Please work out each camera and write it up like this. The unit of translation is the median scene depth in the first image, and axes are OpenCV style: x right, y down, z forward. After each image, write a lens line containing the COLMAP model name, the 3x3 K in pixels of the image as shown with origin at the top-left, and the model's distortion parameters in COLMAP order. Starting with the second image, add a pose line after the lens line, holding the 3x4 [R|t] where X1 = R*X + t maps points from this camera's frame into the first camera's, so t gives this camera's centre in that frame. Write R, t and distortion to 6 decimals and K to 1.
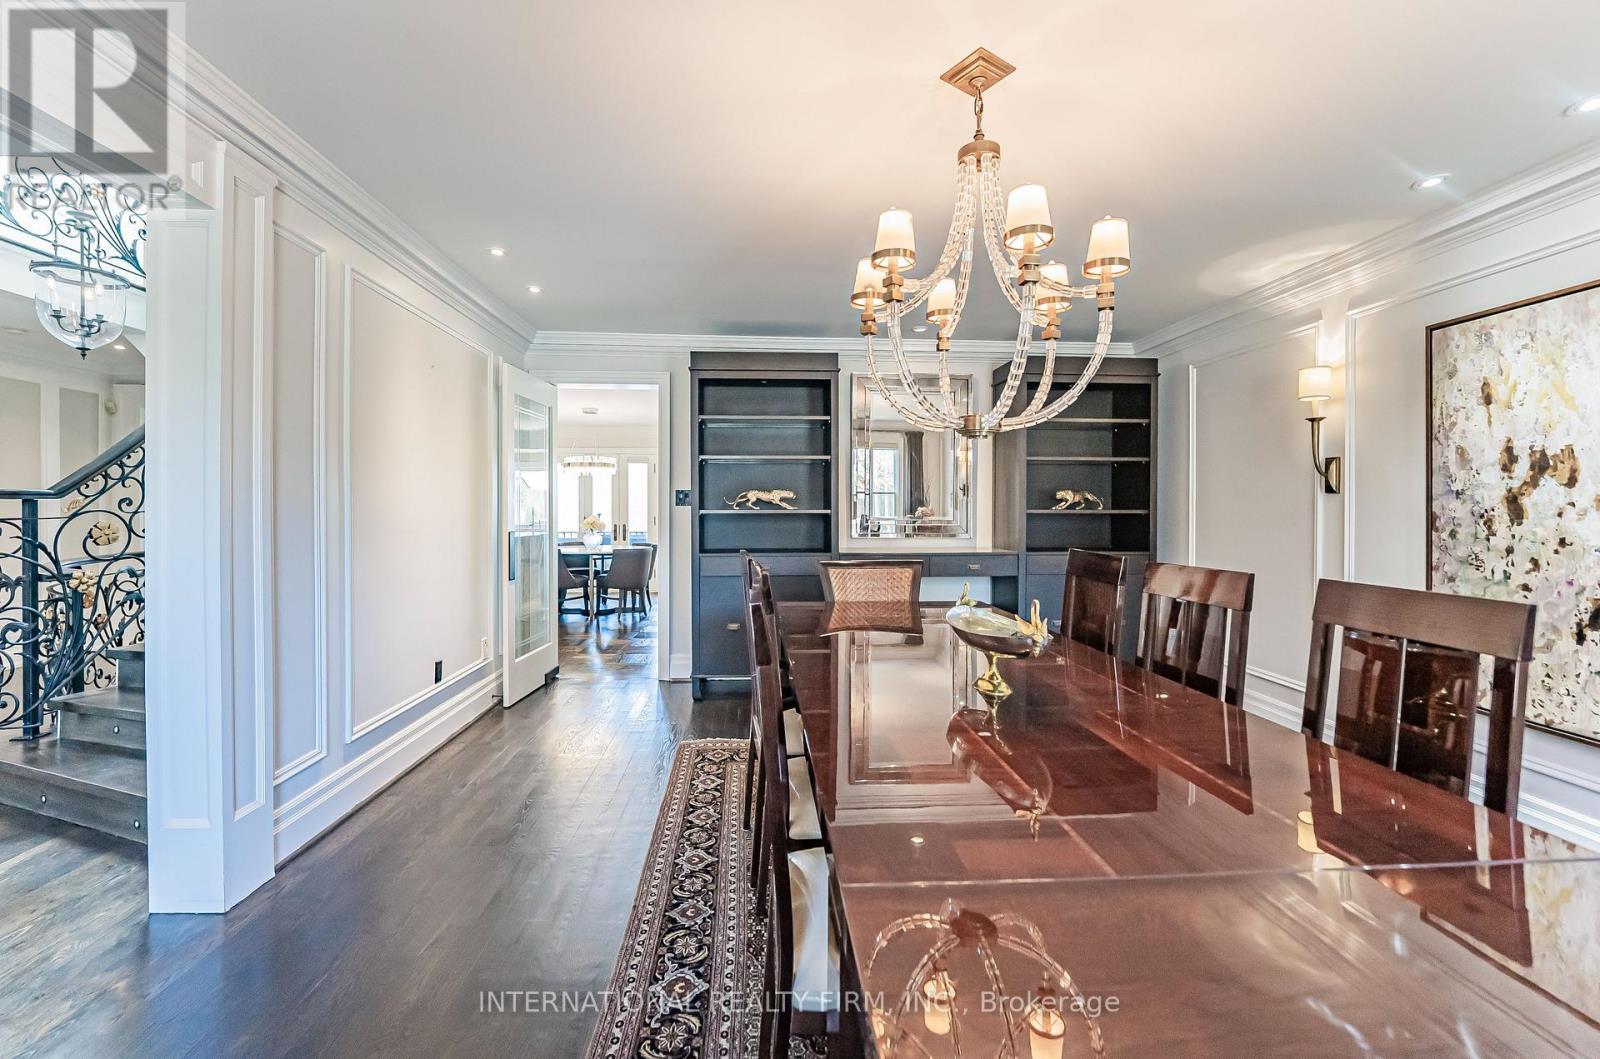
lens RADIAL K [[659.2, 0, 797.9], [0, 659.2, 517.9], [0, 0, 1]] dist [-0.011747, 0.000273]
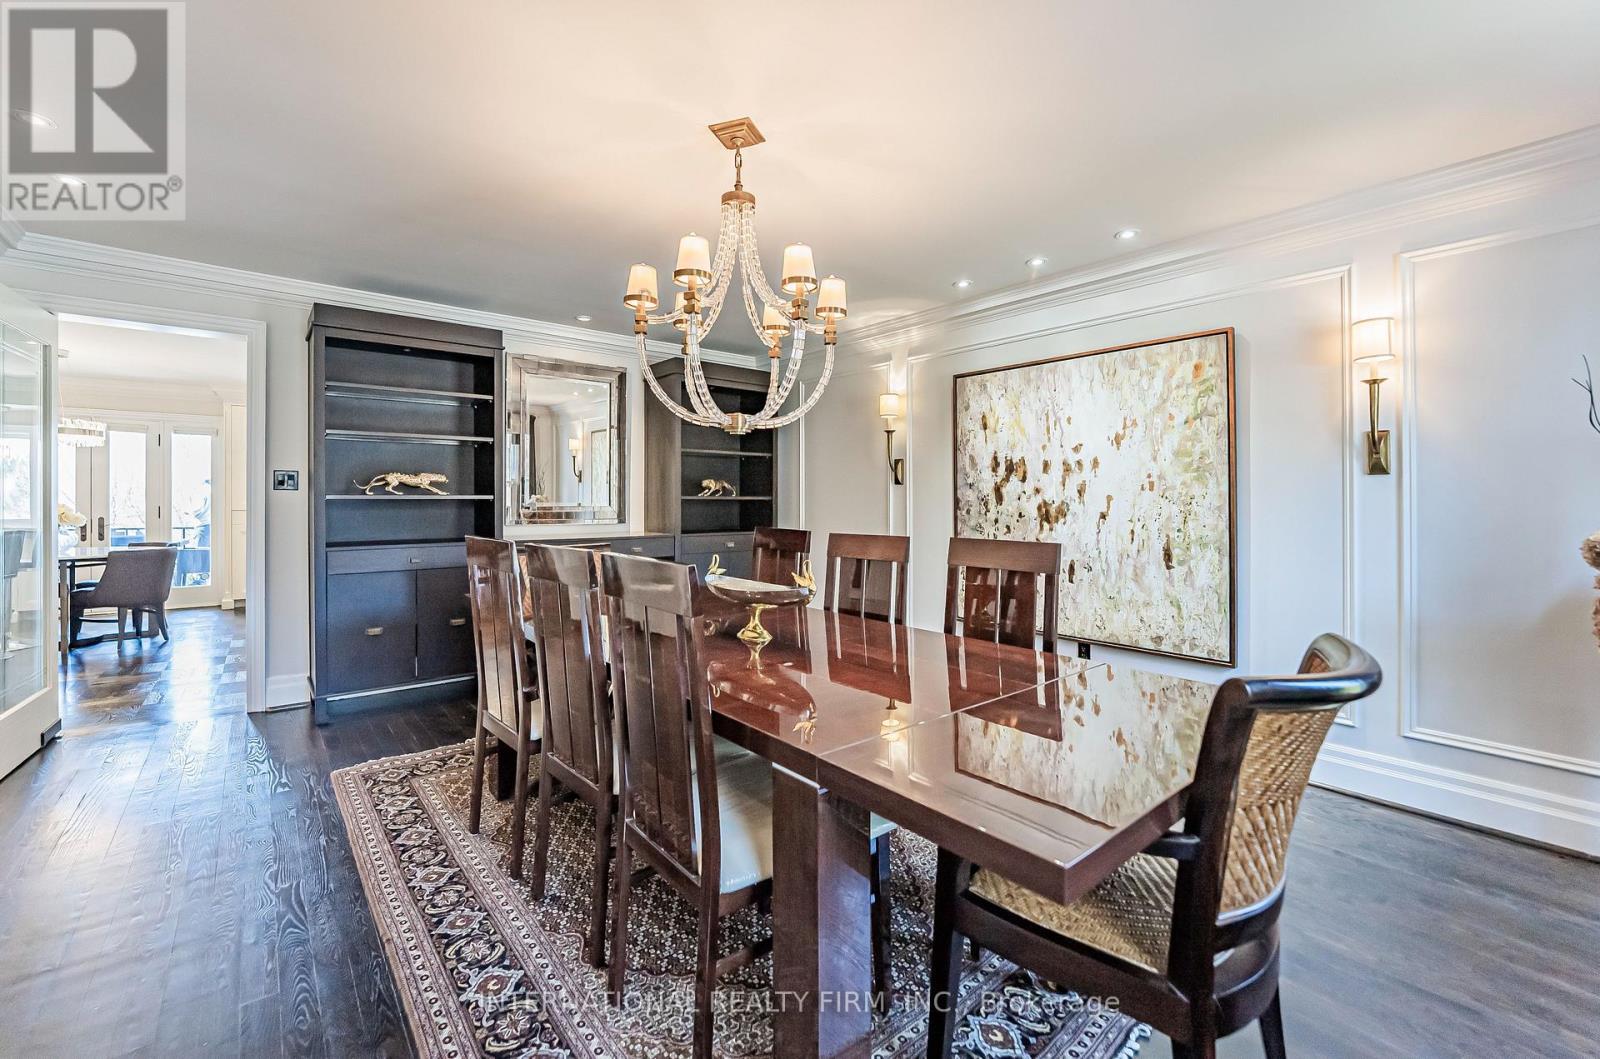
lens RADIAL K [[664.8, 0, 798.3], [0, 664.8, 501.2], [0, 0, 1]] dist [-0.000387, 0.000016]
pose [[0.808958, -0.001176, 0.587865, -0.239714], [0.006731, 0.999951, -0.007262, 0.008753], [-0.587828, 0.009832, 0.808926, -0.038758]]
